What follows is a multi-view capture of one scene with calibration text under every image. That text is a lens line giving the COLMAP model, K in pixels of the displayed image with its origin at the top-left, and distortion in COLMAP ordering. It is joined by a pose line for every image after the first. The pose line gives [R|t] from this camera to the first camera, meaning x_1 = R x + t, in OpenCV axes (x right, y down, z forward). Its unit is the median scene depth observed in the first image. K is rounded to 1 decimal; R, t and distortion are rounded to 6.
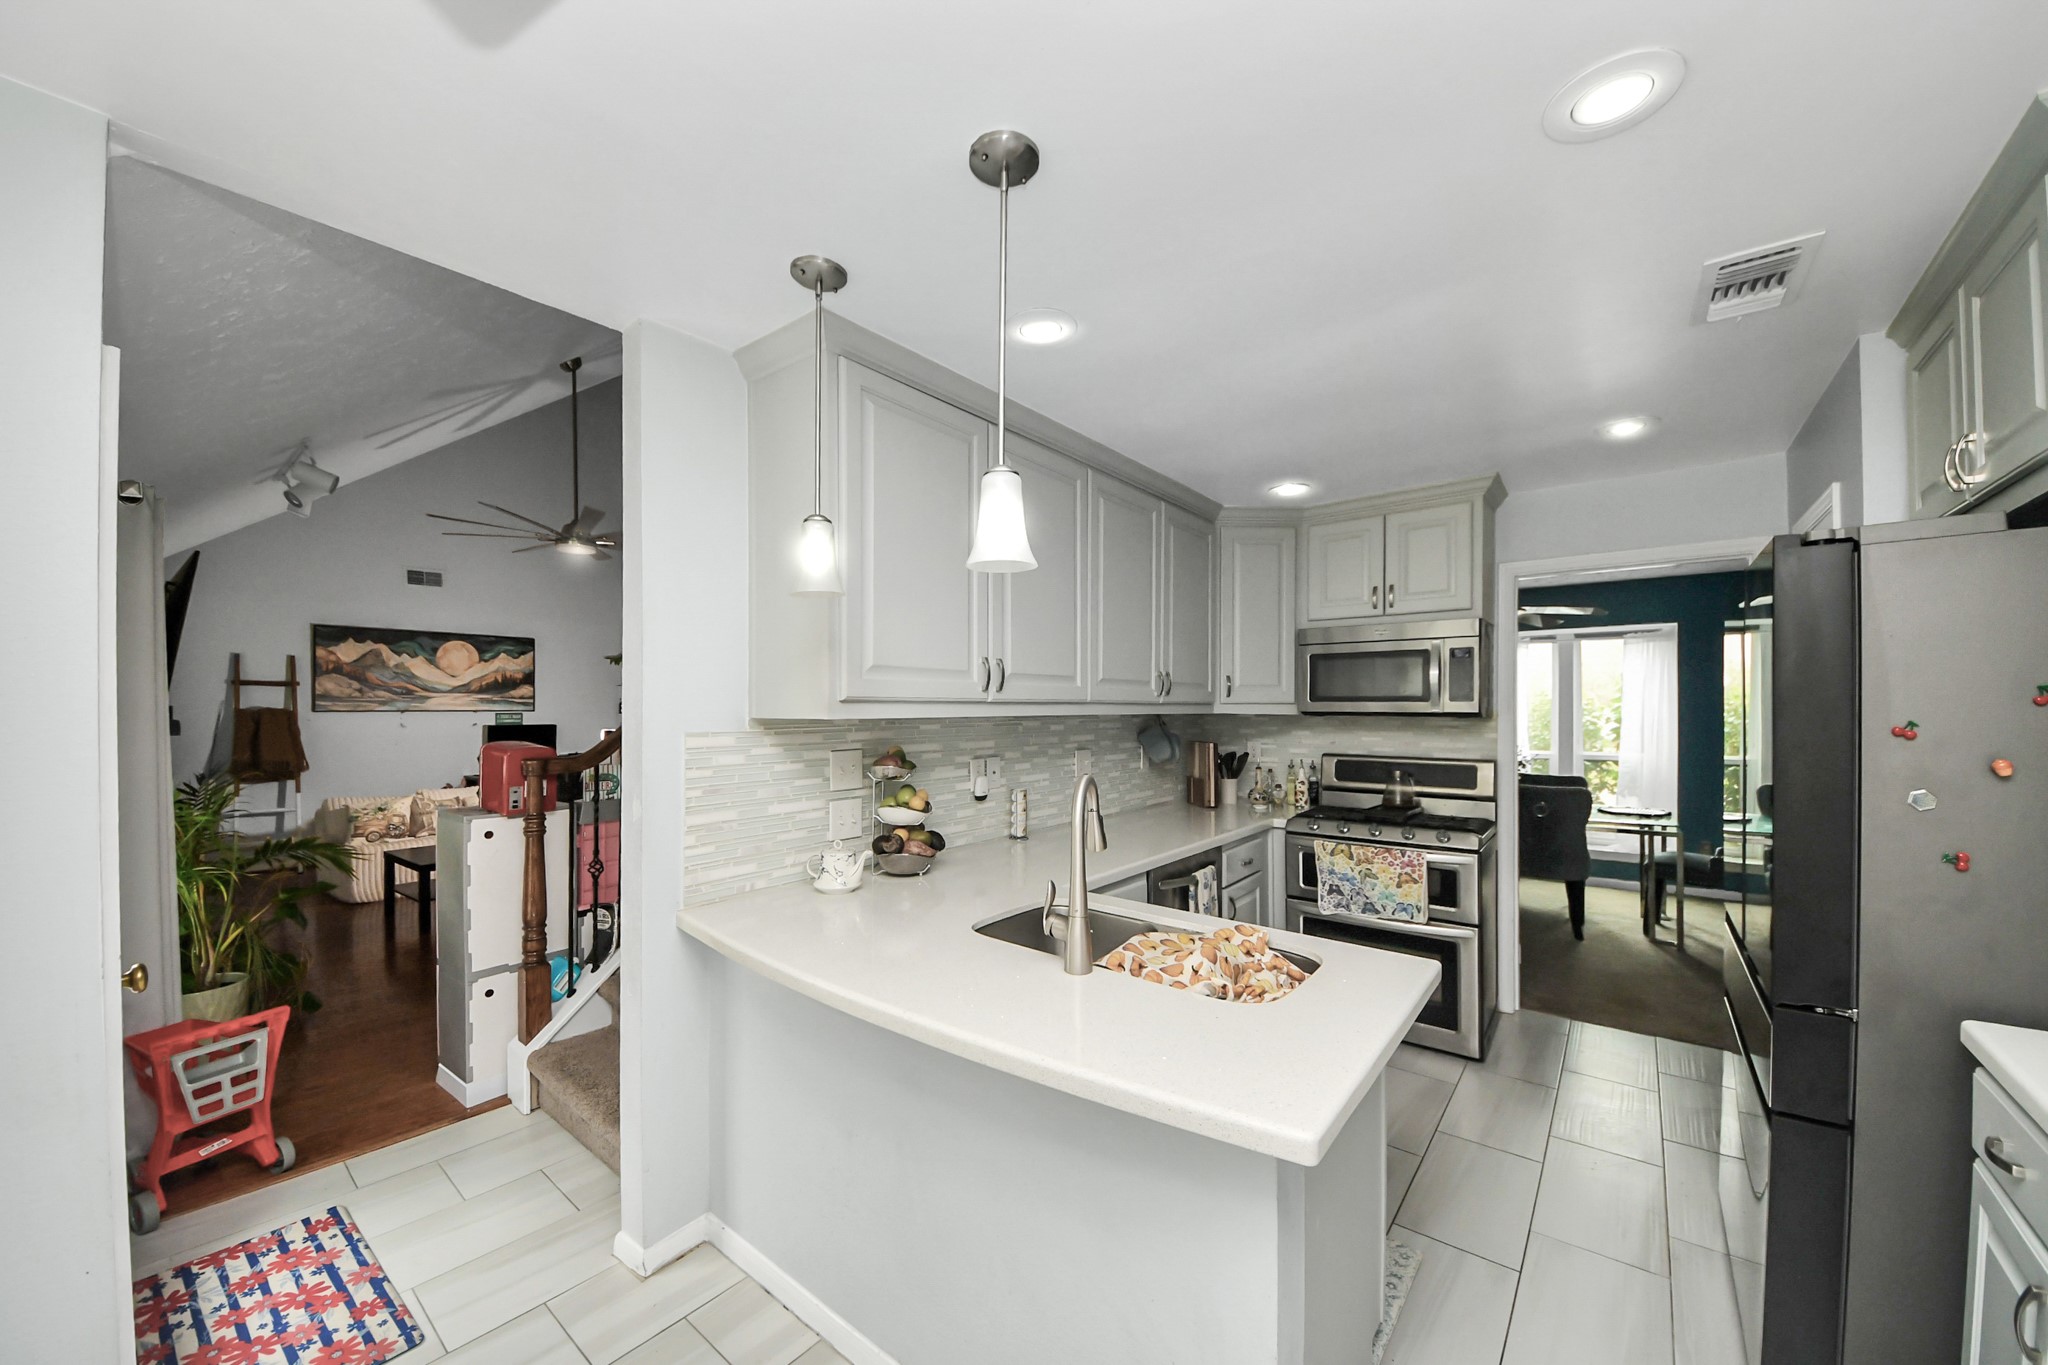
lens RADIAL K [[740.4, 0, 1005.9], [0, 740.4, 702.8], [0, 0, 1]] dist [0.047405, -0.029993]
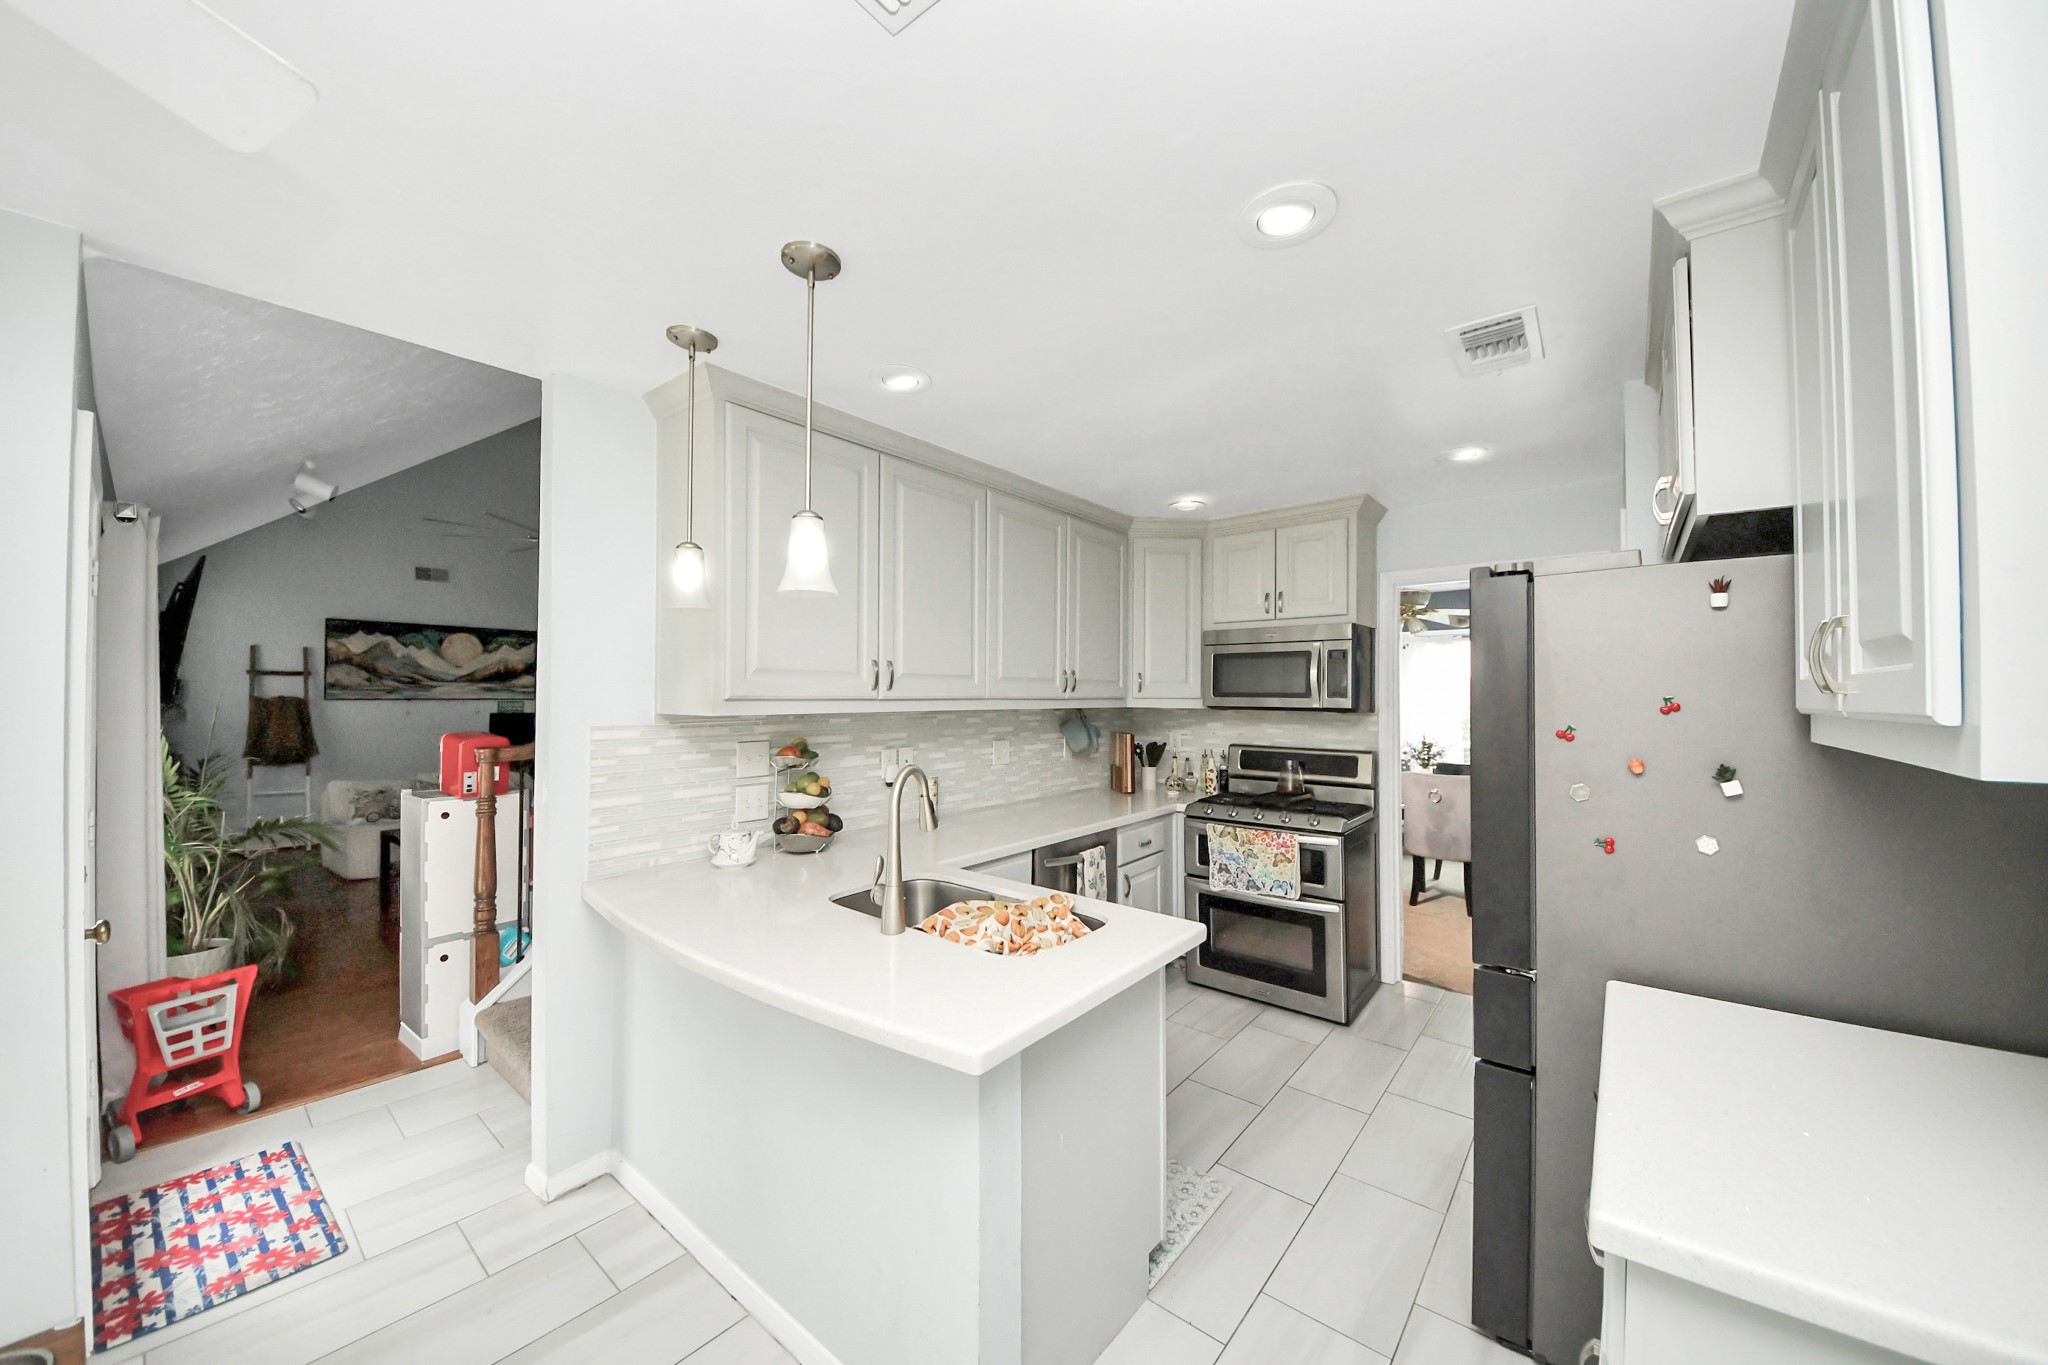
lens RADIAL K [[718.4, 0, 1017.0], [0, 718.4, 683.3], [0, 0, 1]] dist [0.044873, -0.026314]
pose [[0.999986, 0.004166, -0.003277, 0.137612], [-0.004198, 0.999943, -0.009779, -0.011229], [0.003236, 0.009793, 0.999947, -0.069111]]
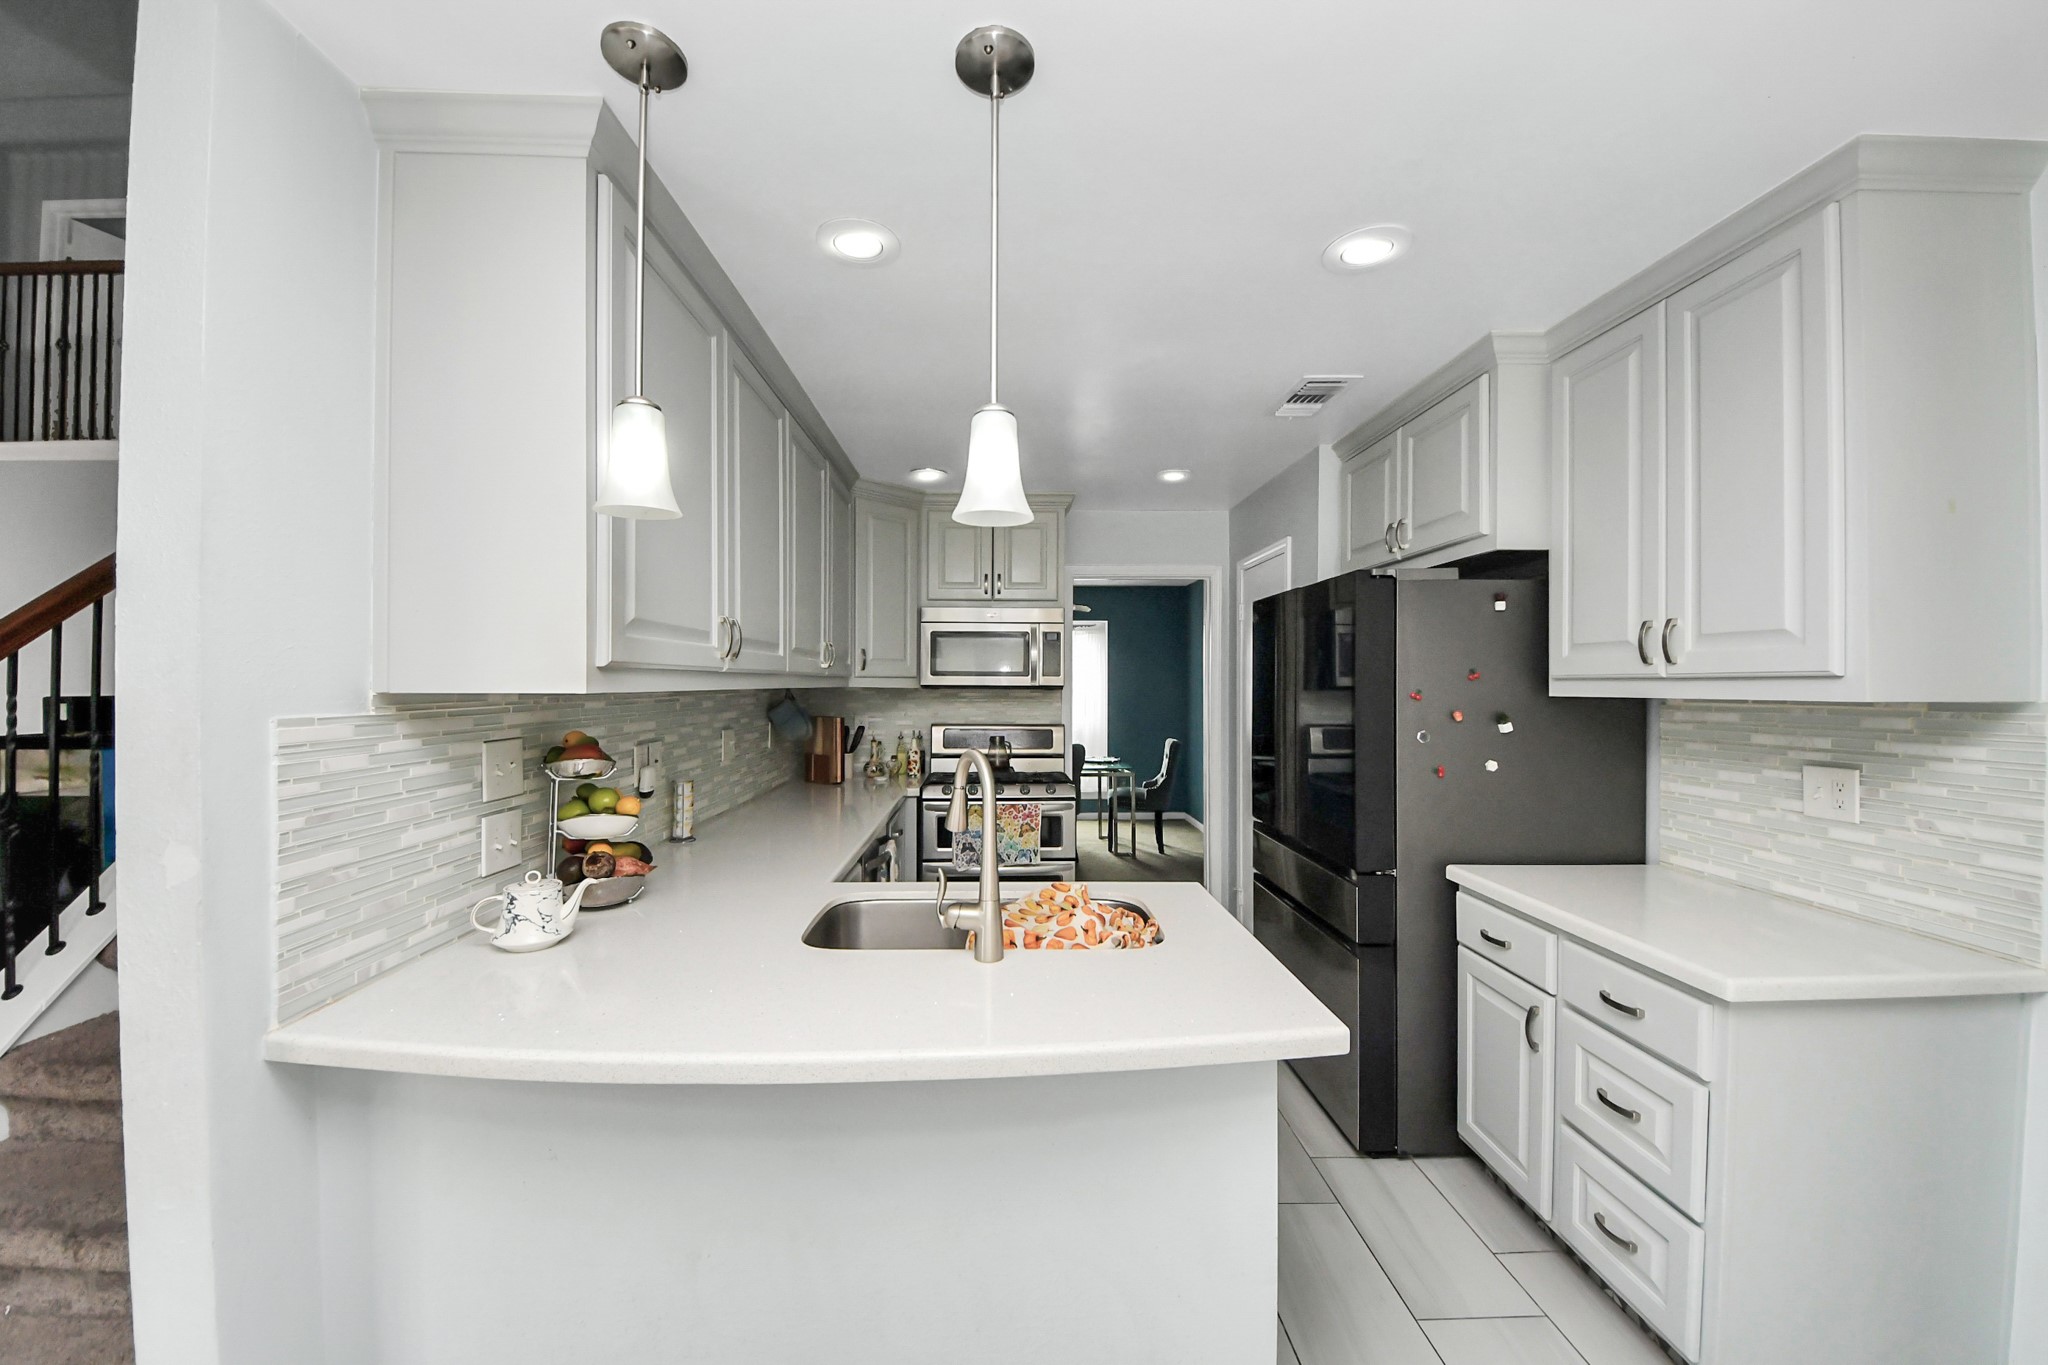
lens RADIAL K [[756.8, 0, 1017.7], [0, 756.8, 688.4], [0, 0, 1]] dist [0.017379, -0.013440]
pose [[0.754671, -0.002828, 0.656098, -0.231895], [-0.006363, 0.999912, 0.011628, 0.003769], [-0.656073, -0.012950, 0.754586, 0.118274]]
